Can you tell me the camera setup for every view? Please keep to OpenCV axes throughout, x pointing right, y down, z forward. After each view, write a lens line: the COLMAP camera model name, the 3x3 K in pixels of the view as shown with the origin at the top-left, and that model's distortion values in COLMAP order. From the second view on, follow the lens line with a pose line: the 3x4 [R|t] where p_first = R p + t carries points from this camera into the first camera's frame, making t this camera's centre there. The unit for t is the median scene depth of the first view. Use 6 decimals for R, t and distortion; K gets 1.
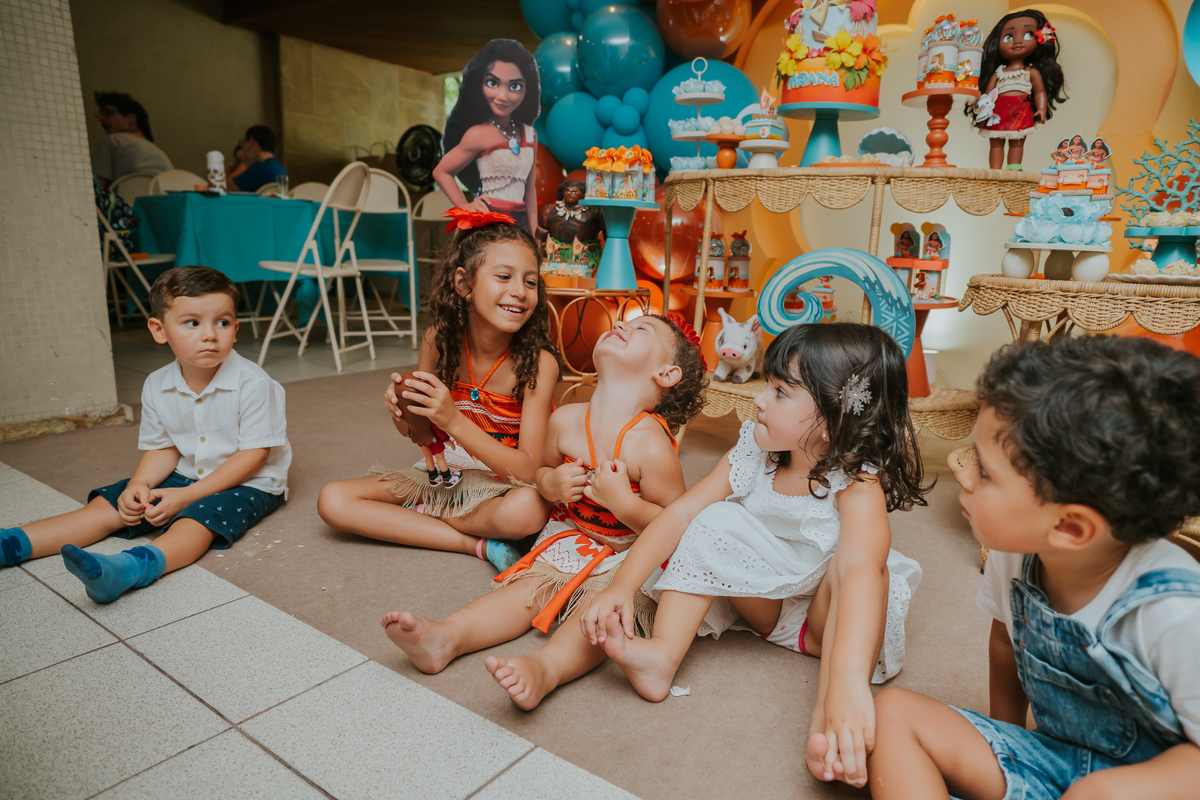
lens RADIAL K [[742.2, 0, 631.3], [0, 742.2, 414.4], [0, 0, 1]] dist [-0.020964, 0.003035]
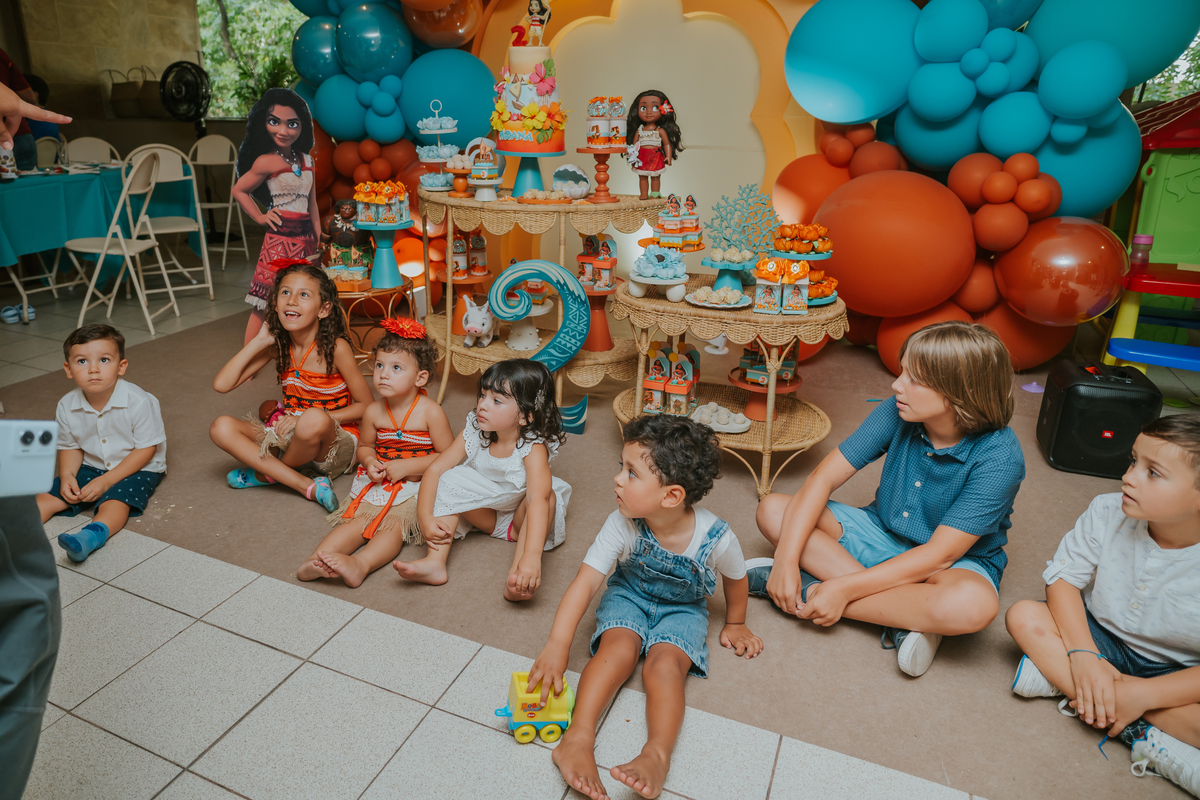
lens RADIAL K [[759.3, 0, 535.3], [0, 759.3, 357.1], [0, 0, 1]] dist [-0.002429, 0.000405]
pose [[0.986106, -0.084365, 0.143101, 0.035685], [0.070009, 0.992261, 0.102555, -0.155624], [-0.150645, -0.091112, 0.984380, -0.400872]]
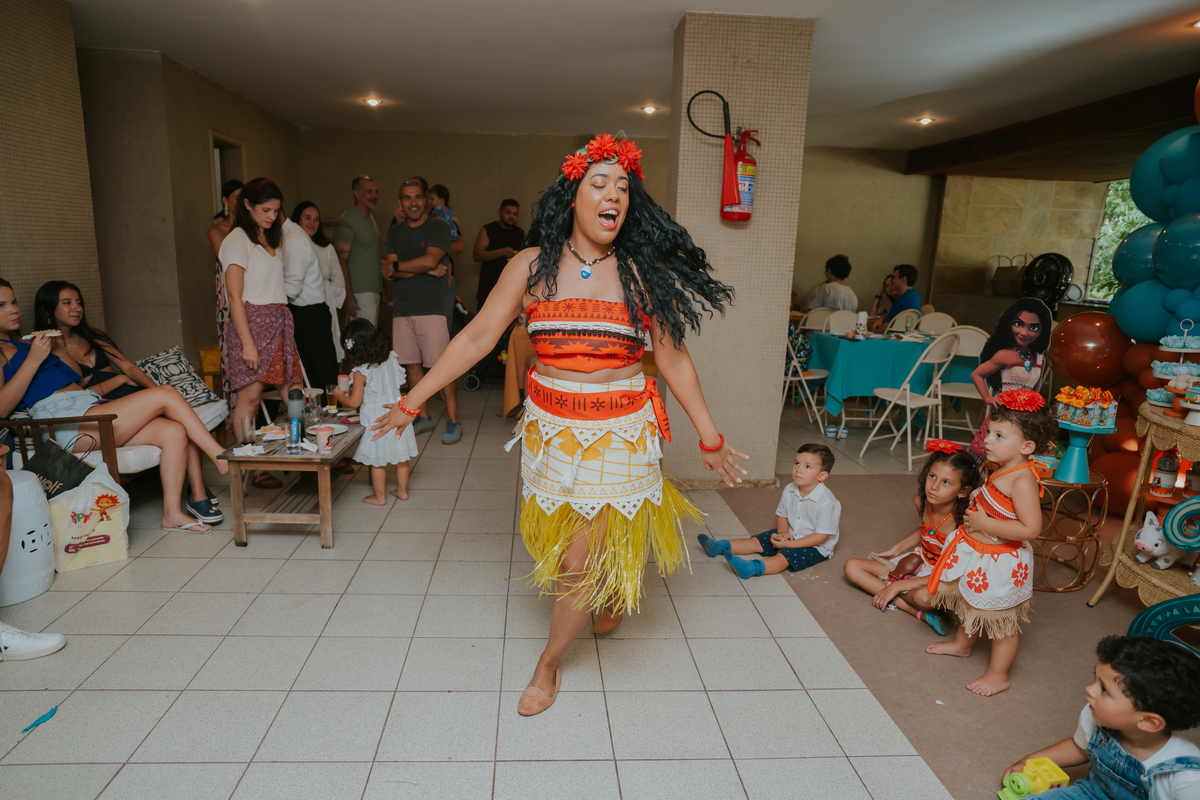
lens RADIAL K [[723.9, 0, 600.0], [0, 723.9, 400.0], [0, 0, 1]] dist [0.001032, 0.003134]
pose [[0.630536, 0.140929, -0.763258, 0.442557], [-0.185971, 0.982164, 0.027716, -0.184169], [0.753551, 0.124468, 0.645499, -0.608247]]
